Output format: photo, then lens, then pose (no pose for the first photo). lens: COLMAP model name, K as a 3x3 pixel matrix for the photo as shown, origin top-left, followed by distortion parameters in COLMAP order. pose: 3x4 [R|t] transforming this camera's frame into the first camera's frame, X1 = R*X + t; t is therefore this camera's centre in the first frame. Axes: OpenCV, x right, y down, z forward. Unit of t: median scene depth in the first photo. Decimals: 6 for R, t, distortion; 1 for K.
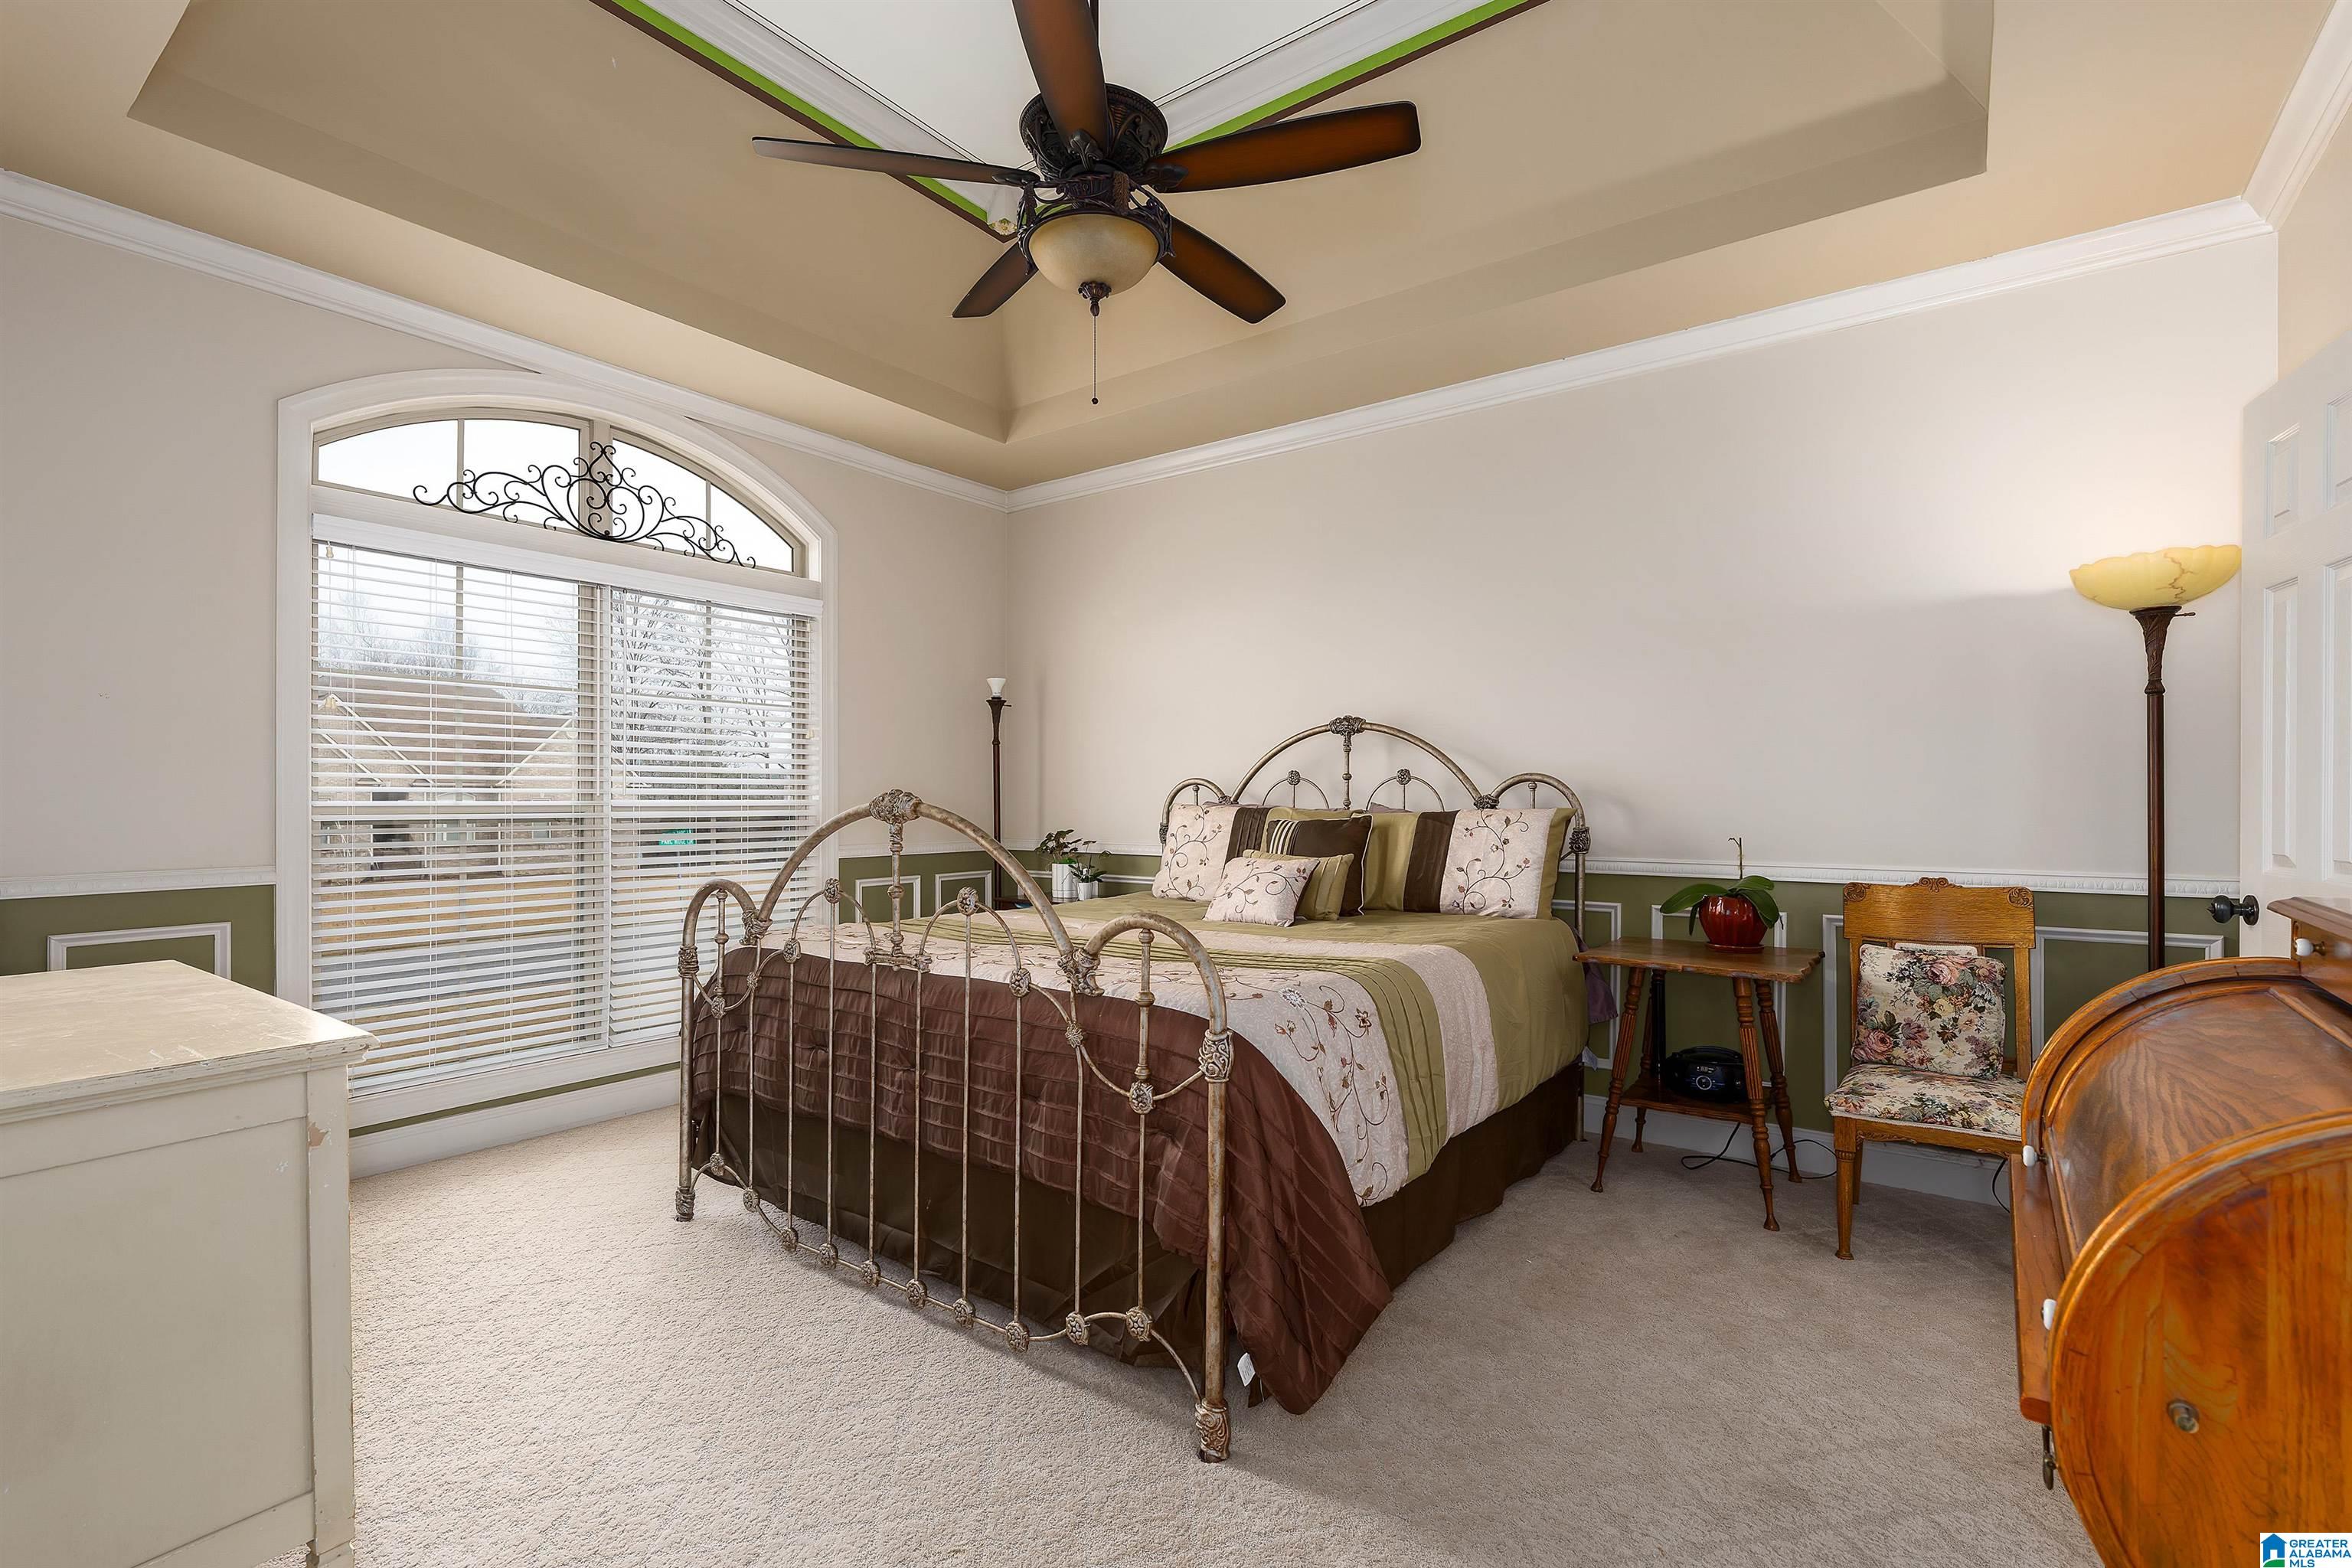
lens RADIAL K [[1061.1, 0, 1175.7], [0, 1061.1, 805.0], [0, 0, 1]] dist [-0.000024, -0.000056]
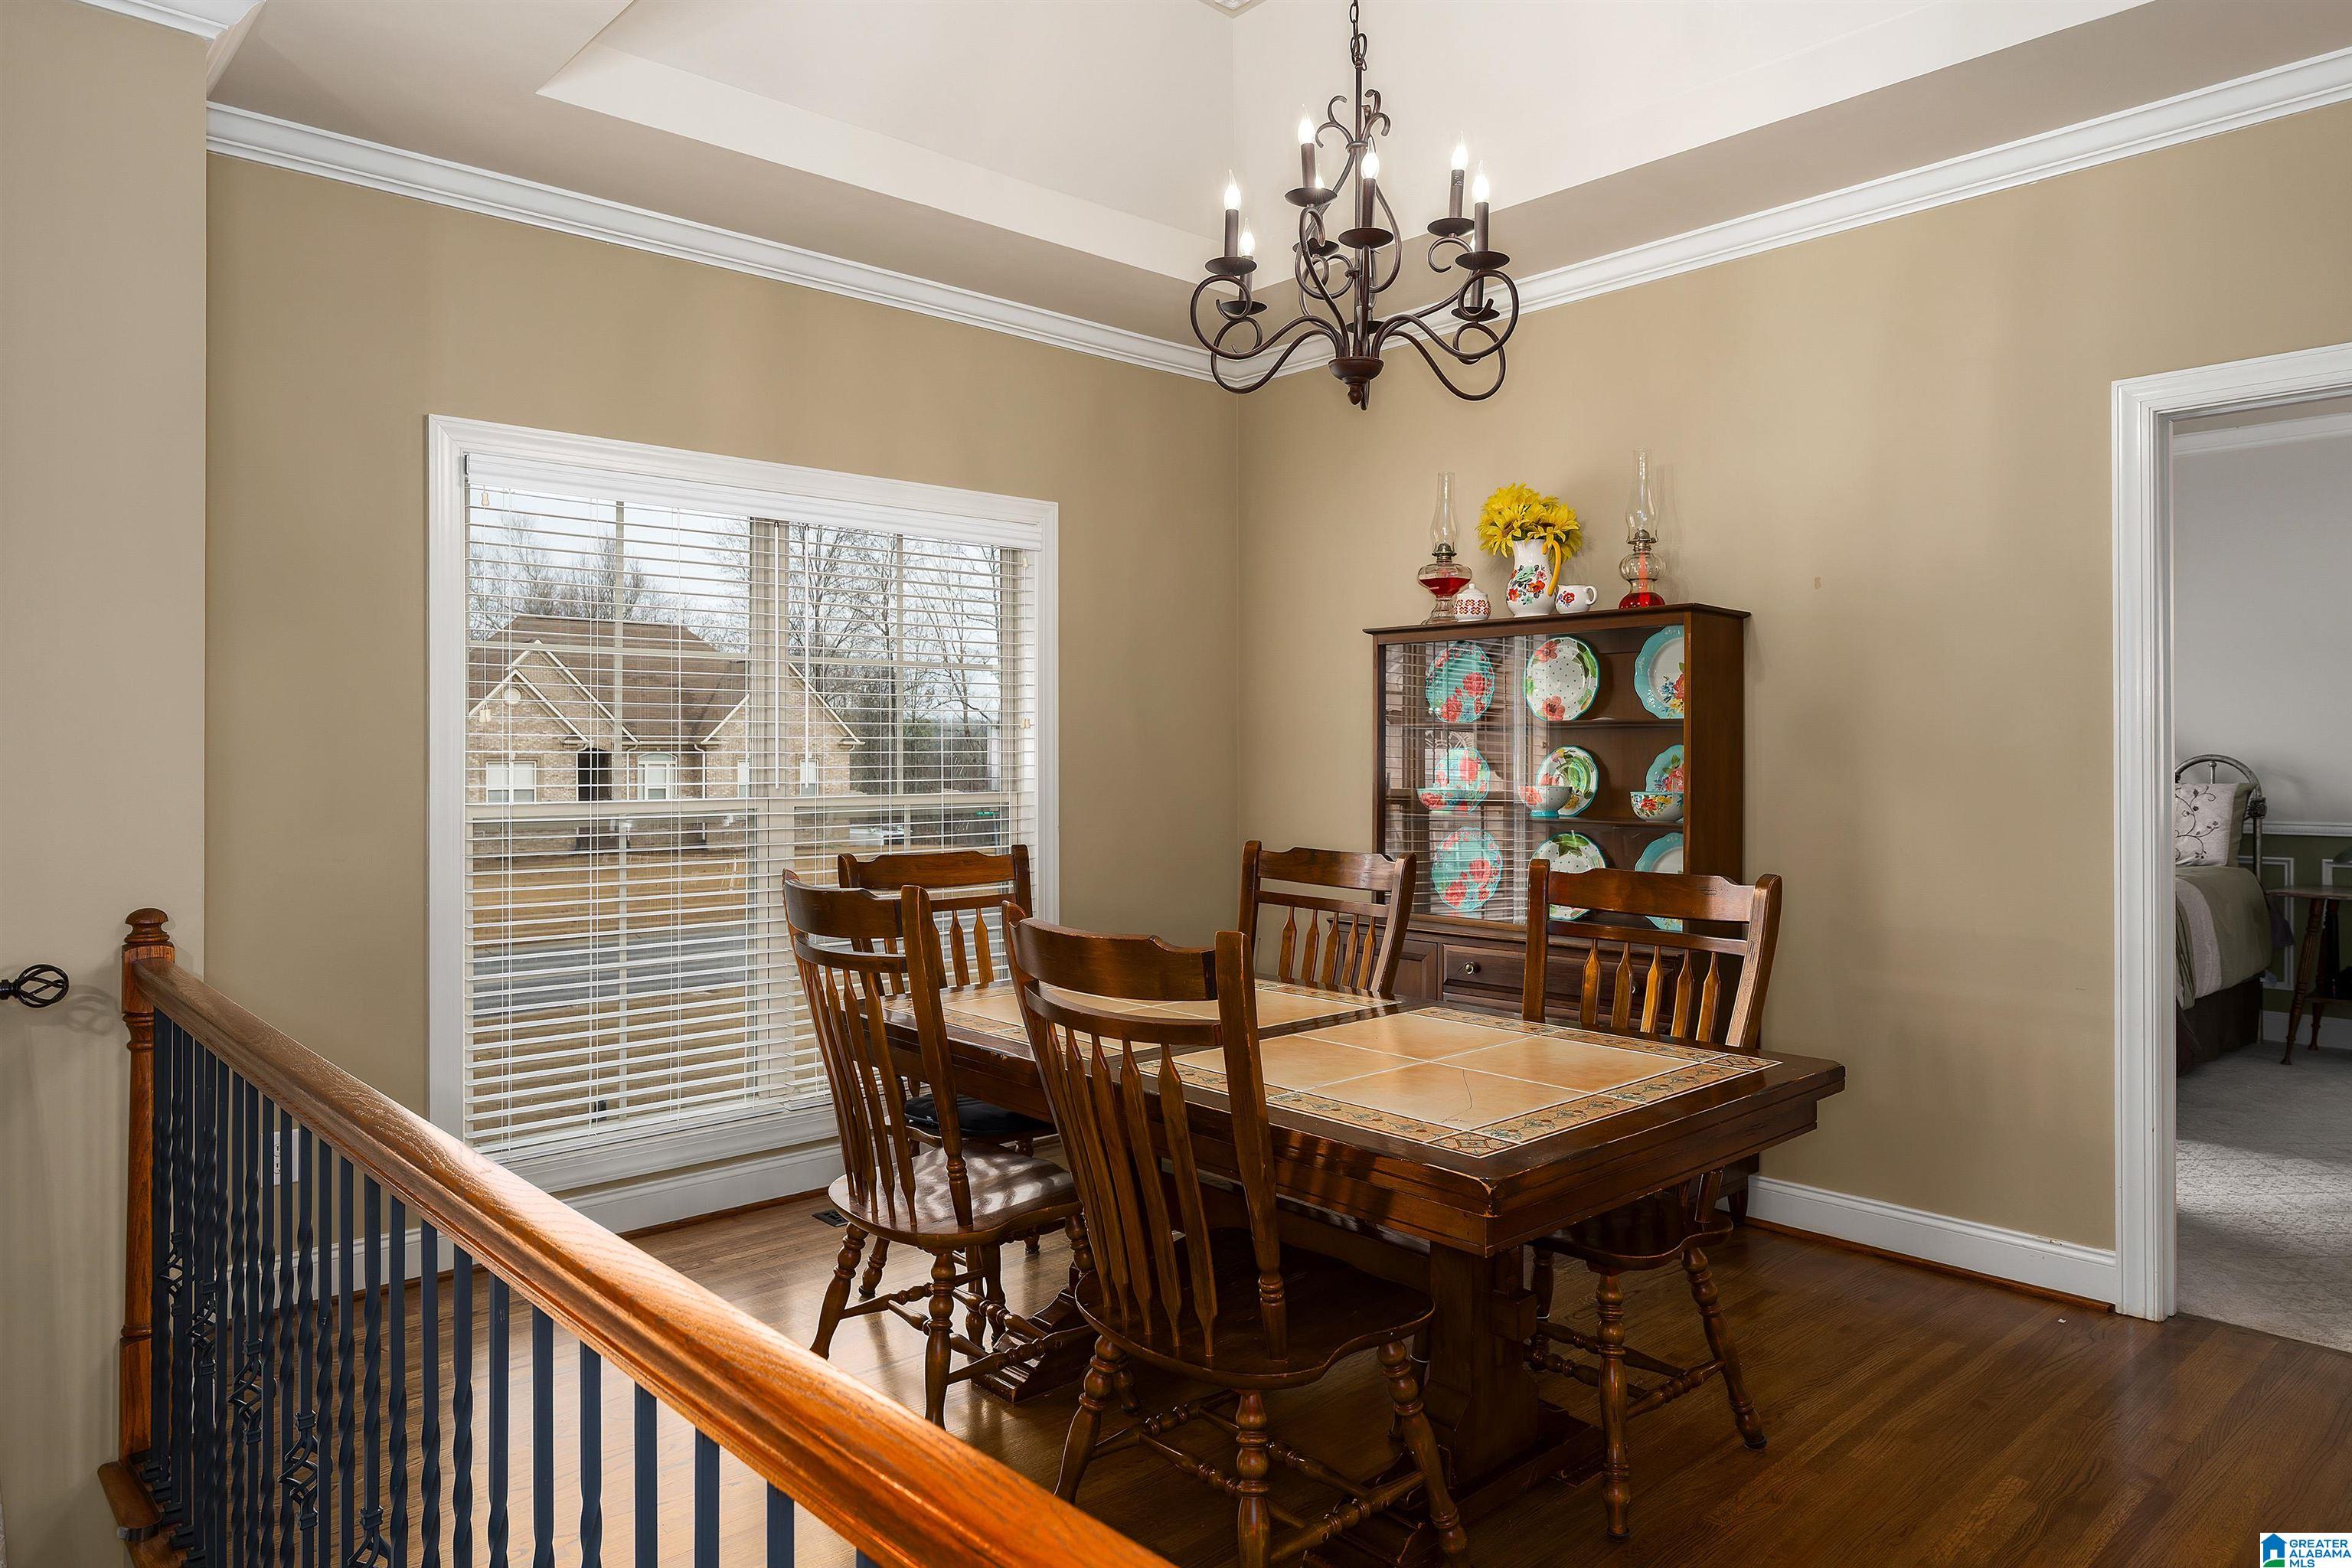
lens RADIAL K [[1485.9, 0, 1181.5], [0, 1485.9, 733.5], [0, 0, 1]] dist [-0.000690, 0.001344]
pose [[0.981779, -0.005440, -0.189950, -0.552282], [0.001798, 0.999811, -0.019340, -0.023716], [0.190020, 0.018647, 0.981603, -1.005560]]
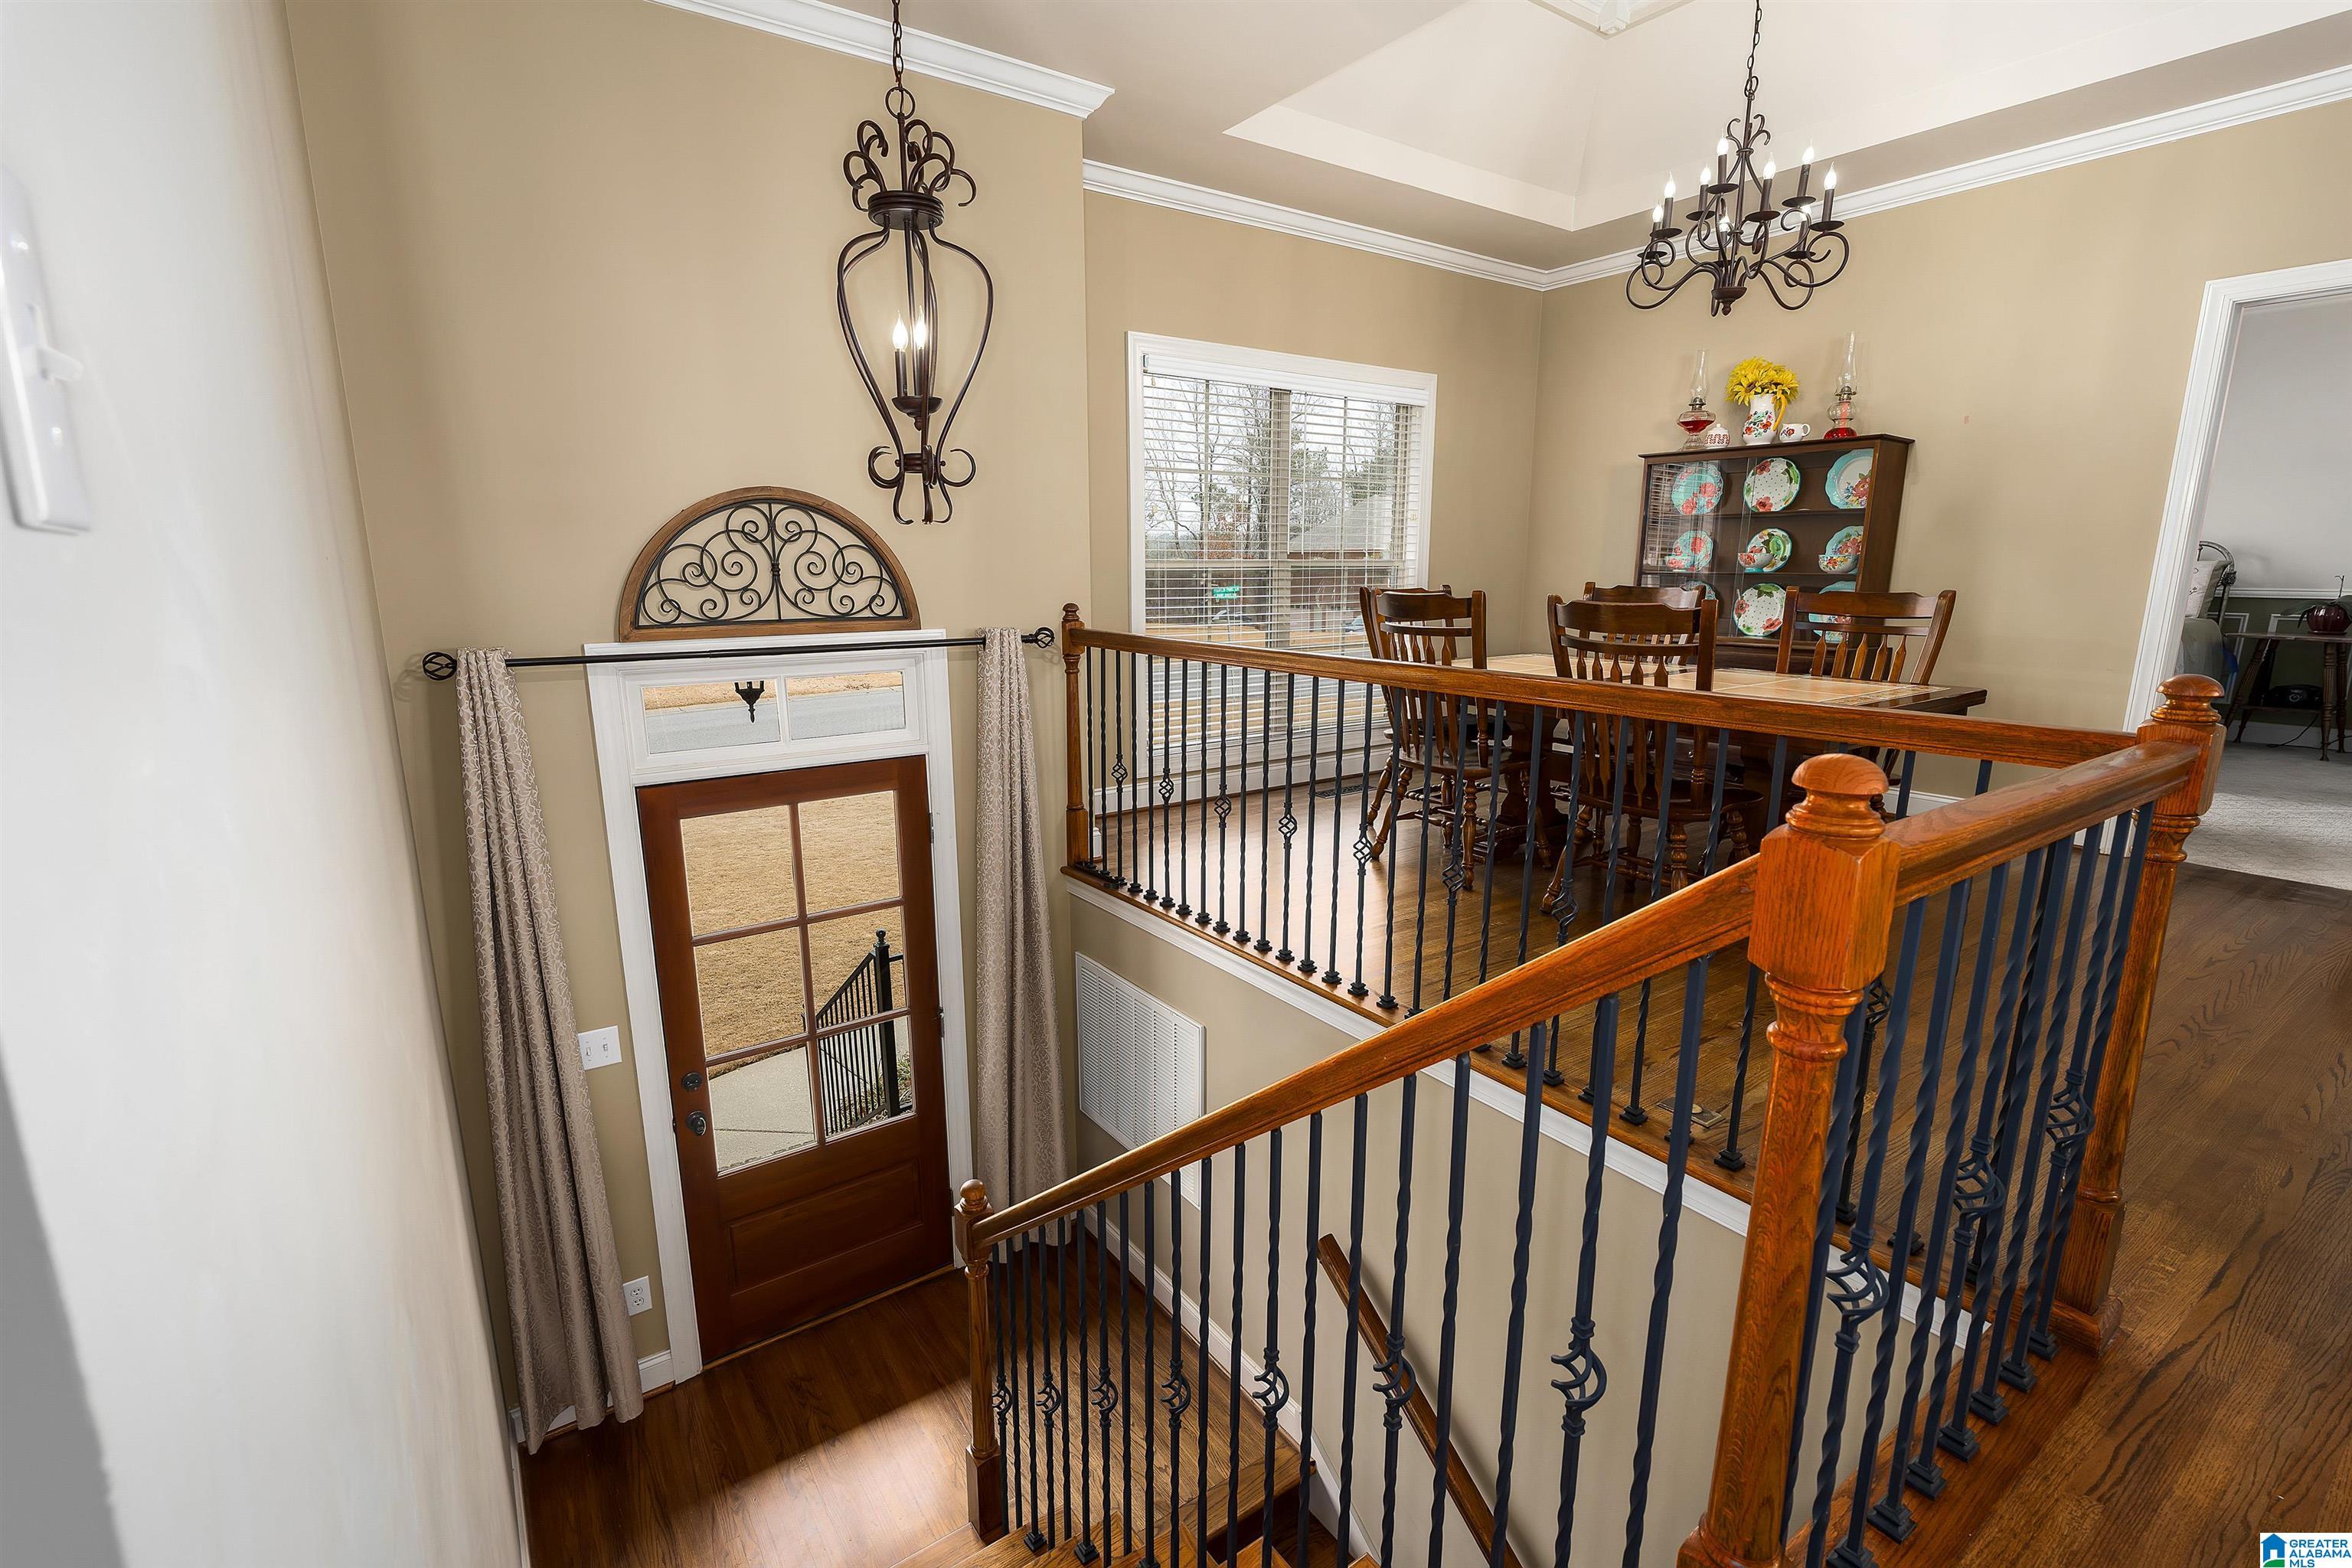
lens RADIAL K [[1061.1, 0, 1177.0], [0, 1061.1, 777.3], [0, 0, 1]] dist [-0.000024, -0.000056]
pose [[0.948159, 0.062589, -0.311572, -0.757122], [-0.000070, 0.980455, 0.196743, 0.009911], [0.317796, -0.186522, 0.929632, -1.360179]]
